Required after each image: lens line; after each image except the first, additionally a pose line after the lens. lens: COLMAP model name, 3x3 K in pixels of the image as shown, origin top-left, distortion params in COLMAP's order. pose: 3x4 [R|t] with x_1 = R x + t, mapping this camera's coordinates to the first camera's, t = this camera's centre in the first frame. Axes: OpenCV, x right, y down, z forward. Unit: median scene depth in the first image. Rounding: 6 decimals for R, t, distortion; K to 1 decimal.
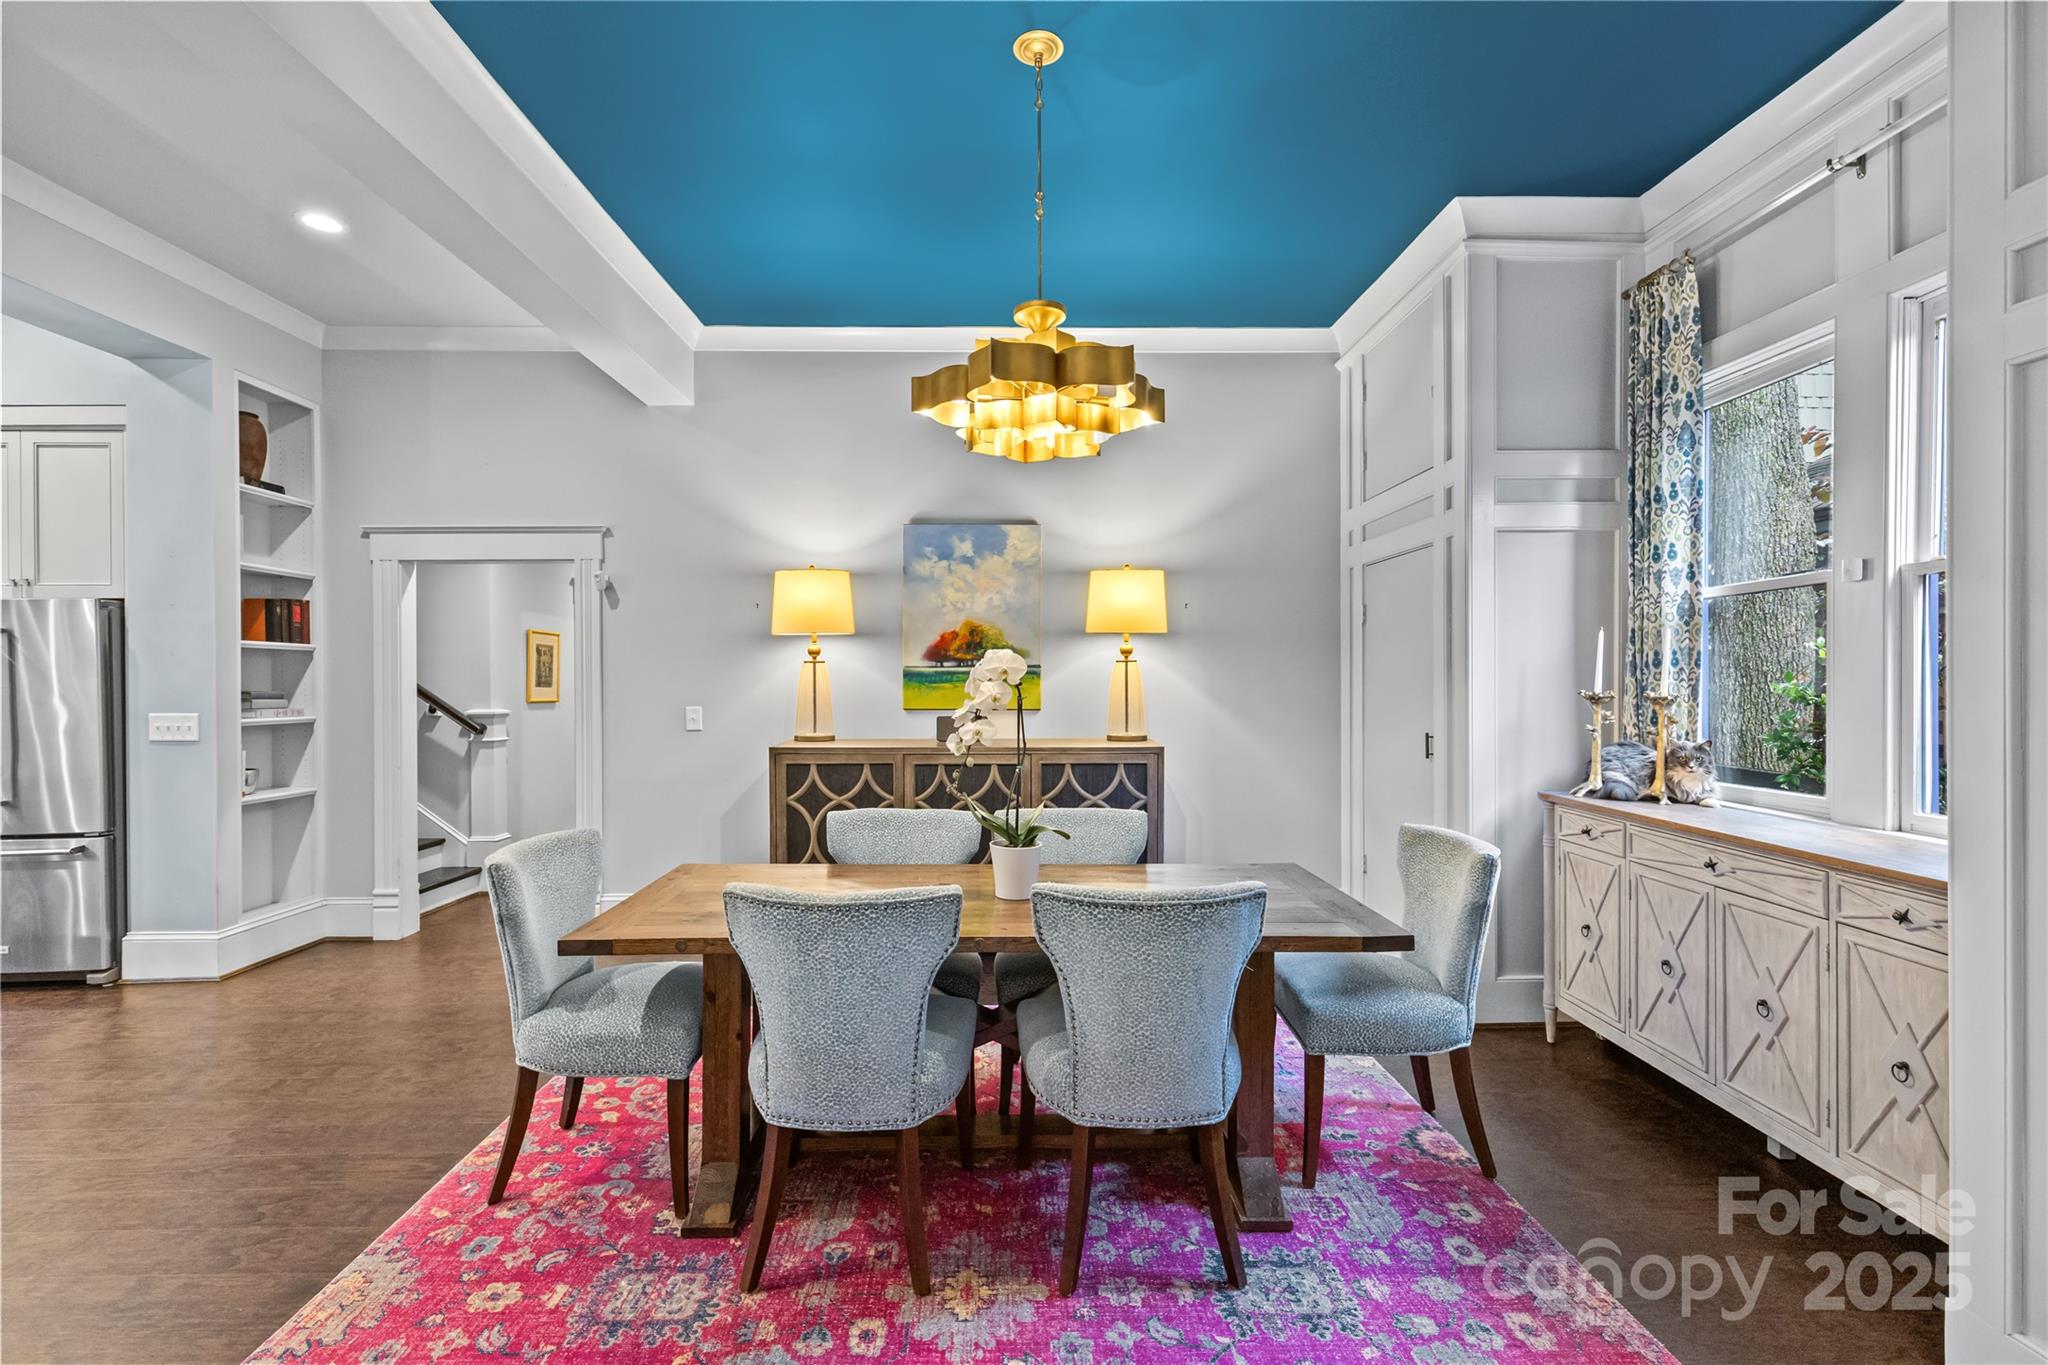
lens RADIAL K [[914.4, 0, 1011.3], [0, 914.4, 689.8], [0, 0, 1]] dist [0.005825, -0.001398]
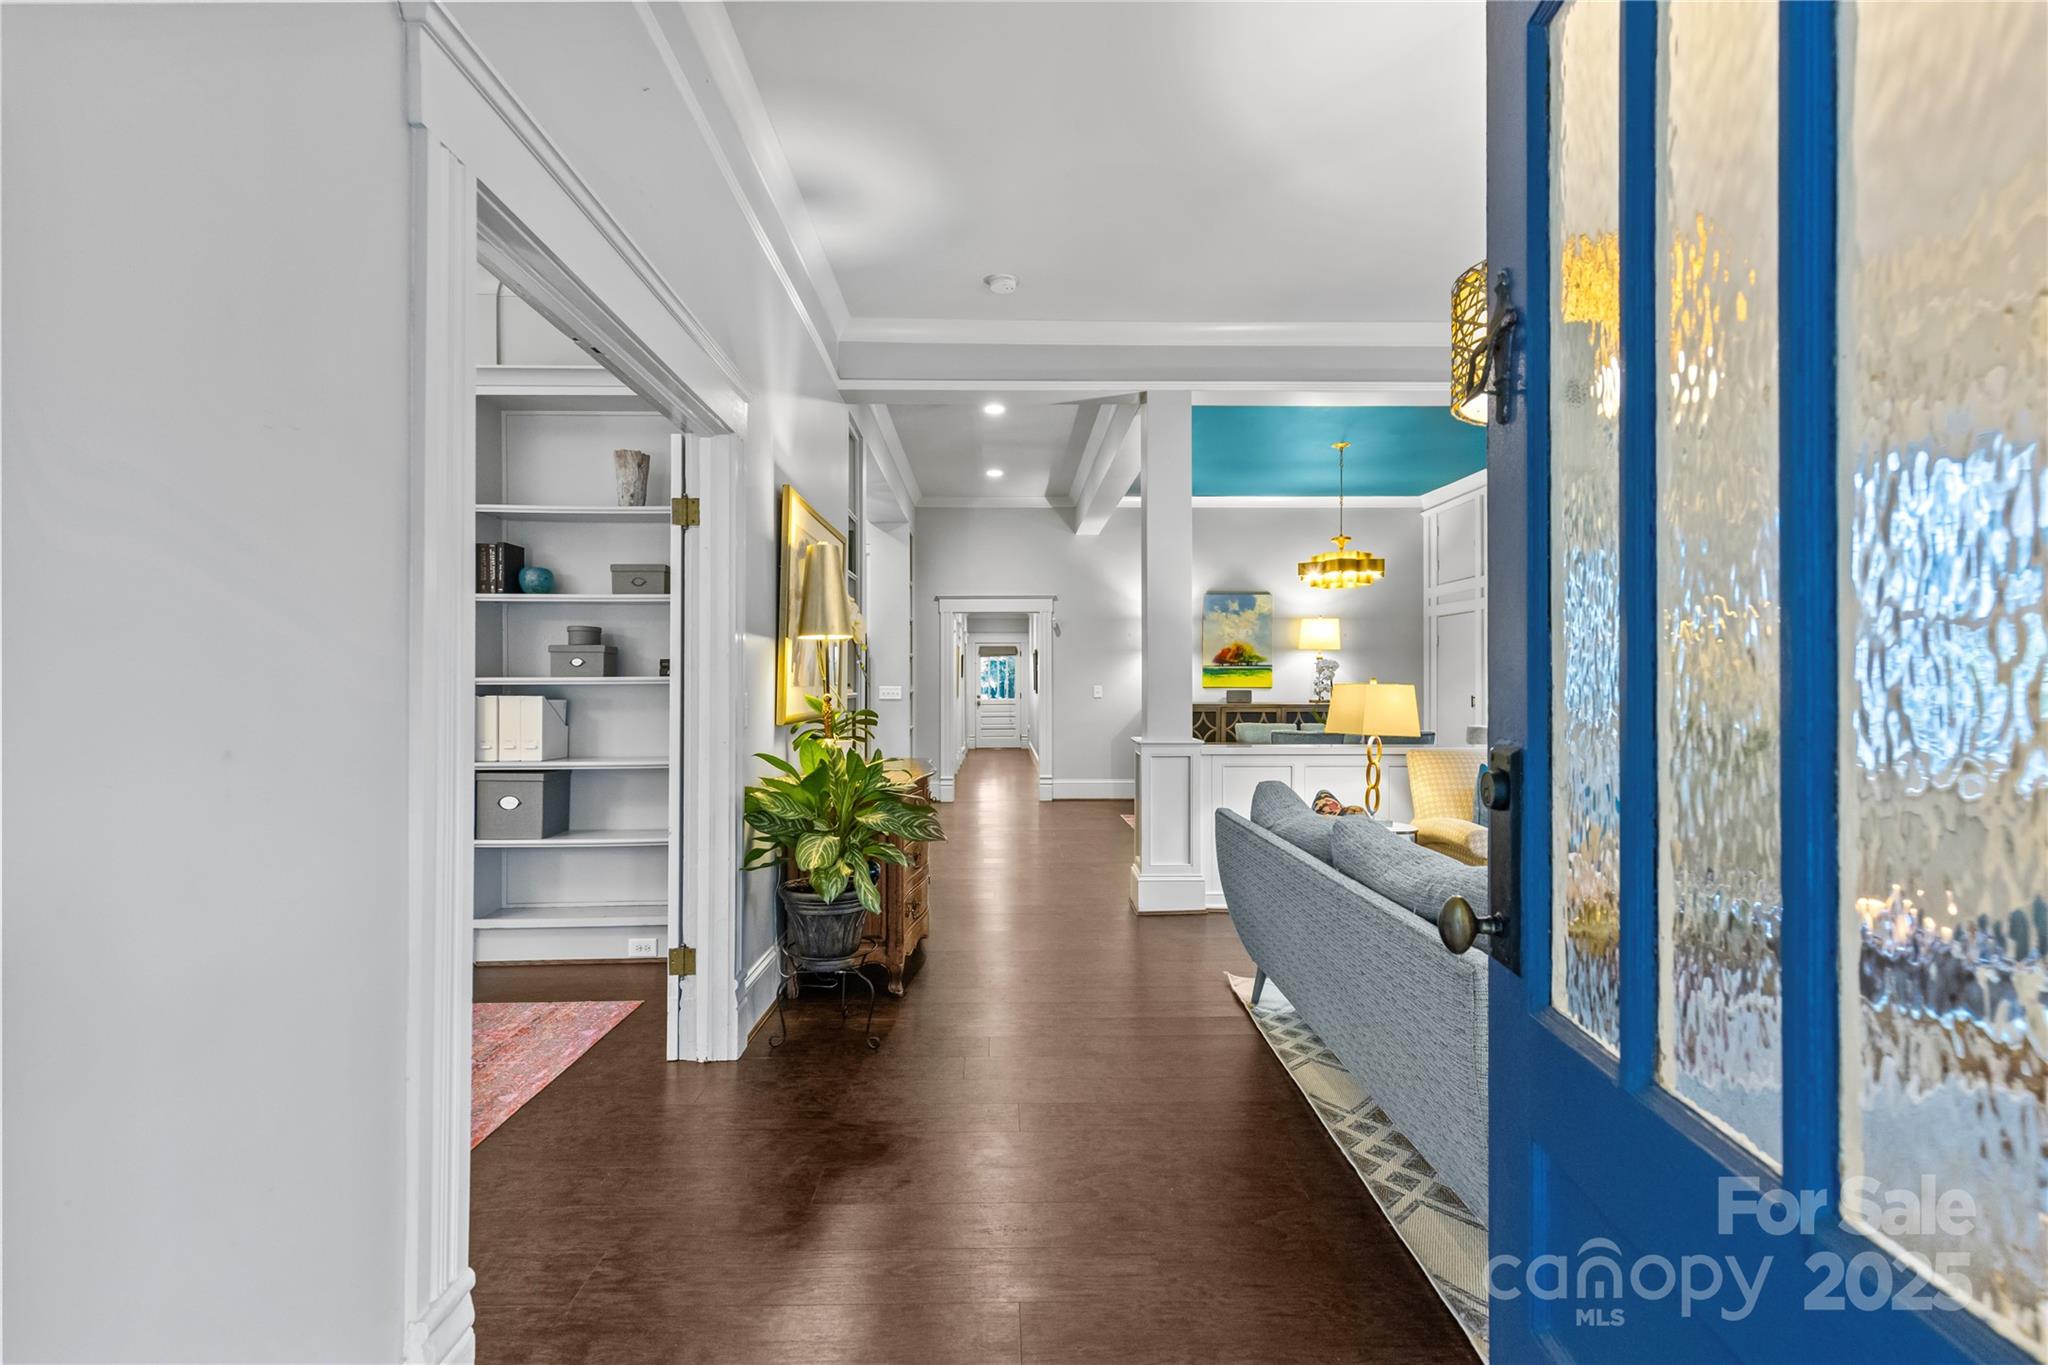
lens RADIAL K [[914.4, 0, 1013.6], [0, 914.4, 688.2], [0, 0, 1]] dist [0.005825, -0.001398]
pose [[0.999996, 0.002345, 0.001684, -0.572996], [-0.002338, 0.999989, -0.003972, 0.034713], [-0.001693, 0.003968, 0.999991, -1.057737]]
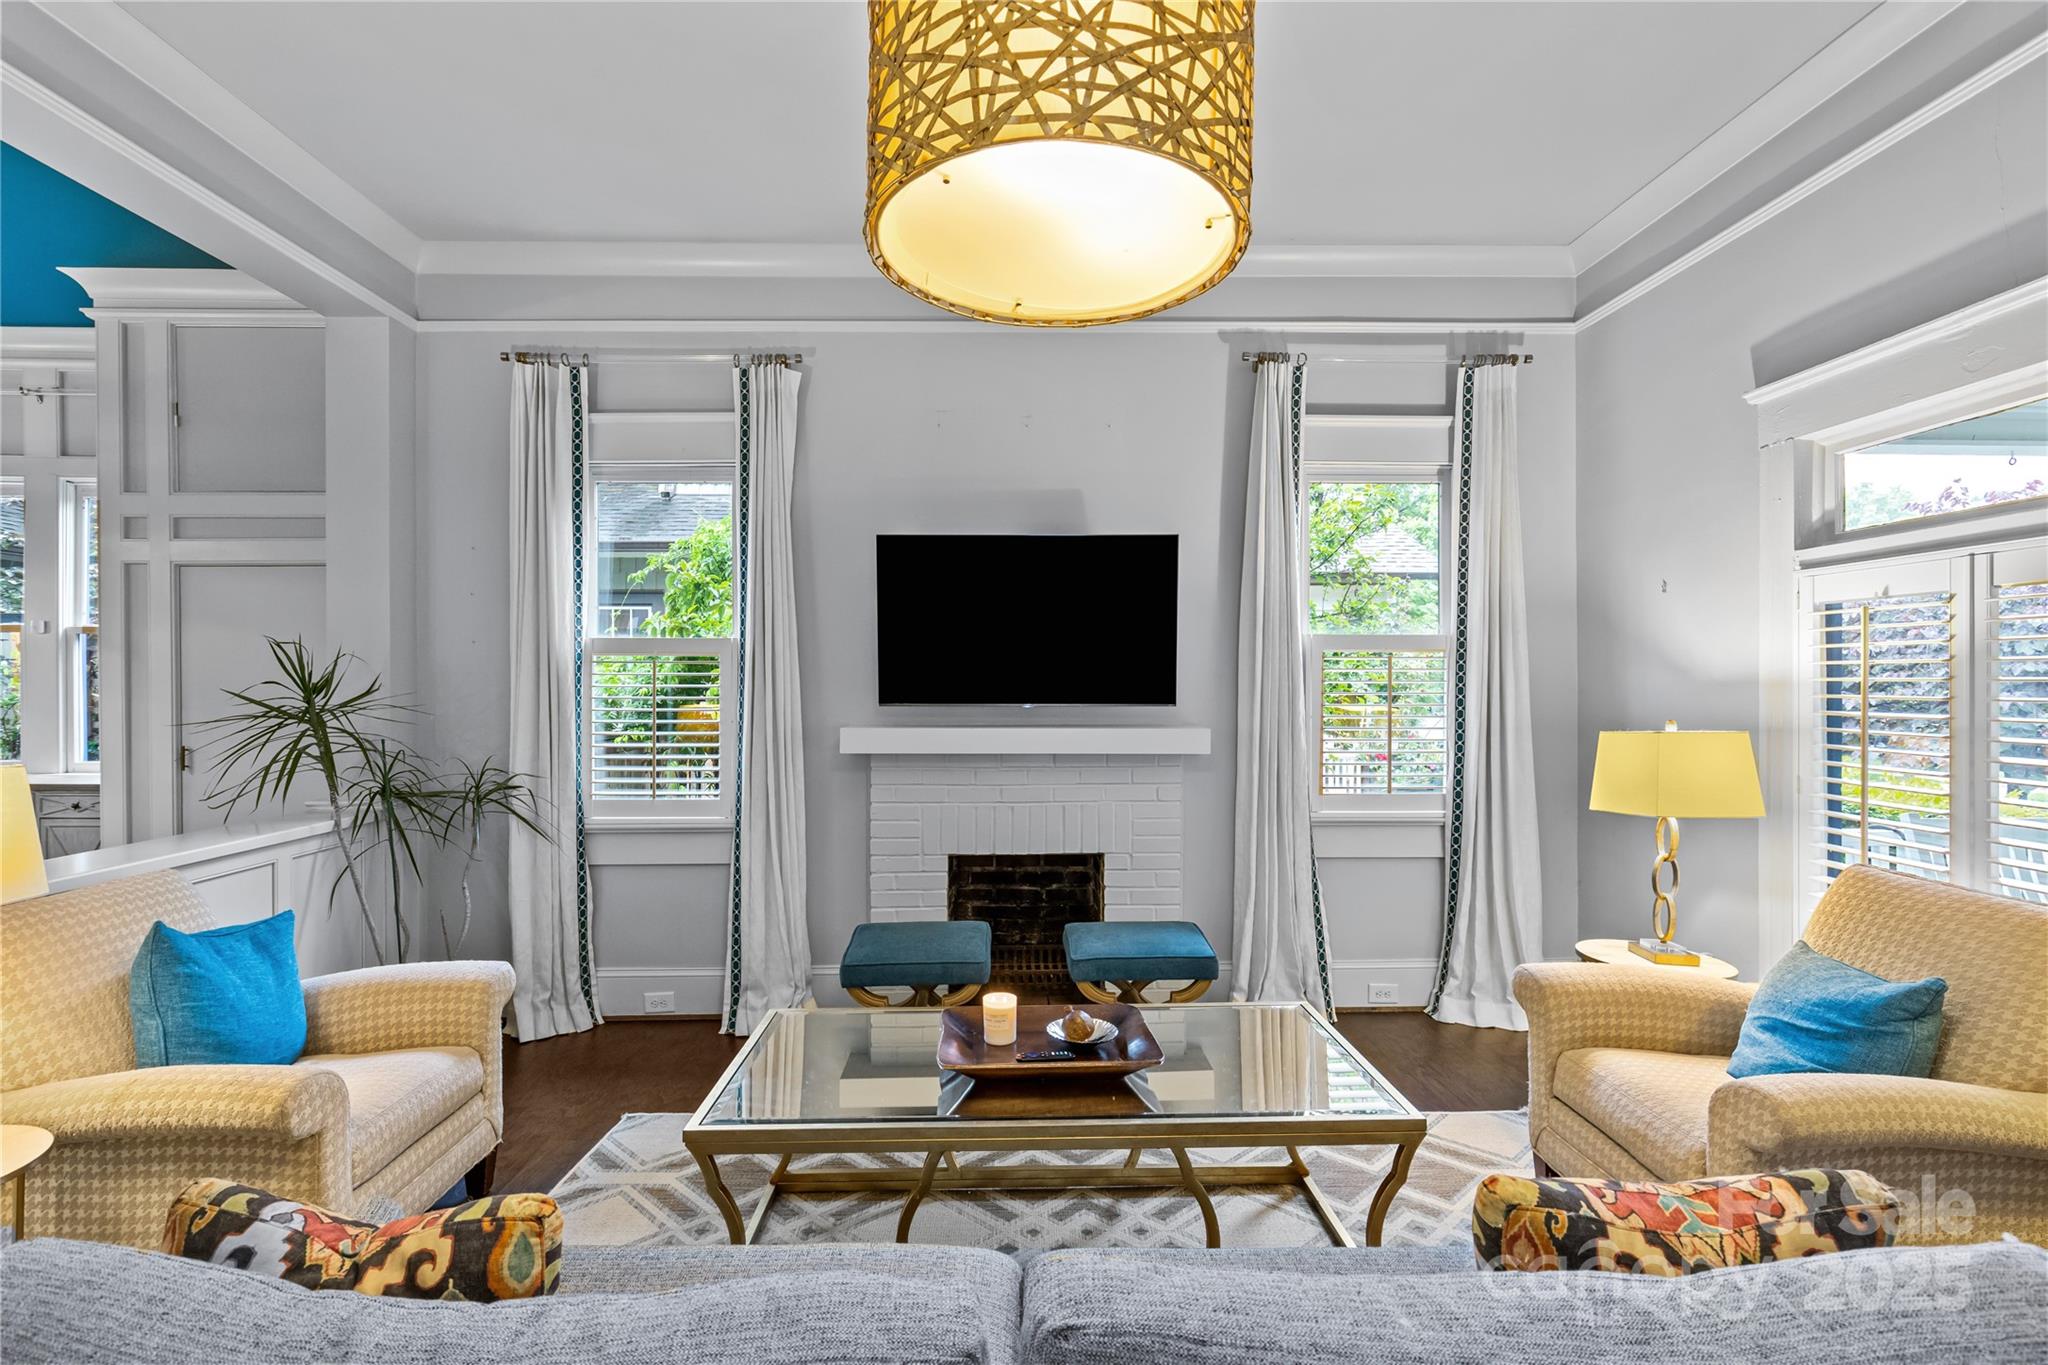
lens RADIAL K [[956.7, 0, 1021.8], [0, 956.7, 687.1], [0, 0, 1]] dist [0.001772, 0.000498]
pose [[-0.013998, -0.001632, 0.999901, -0.546596], [0.008497, 0.999962, 0.001752, -0.002516], [-0.999866, 0.008521, -0.013984, -0.493898]]
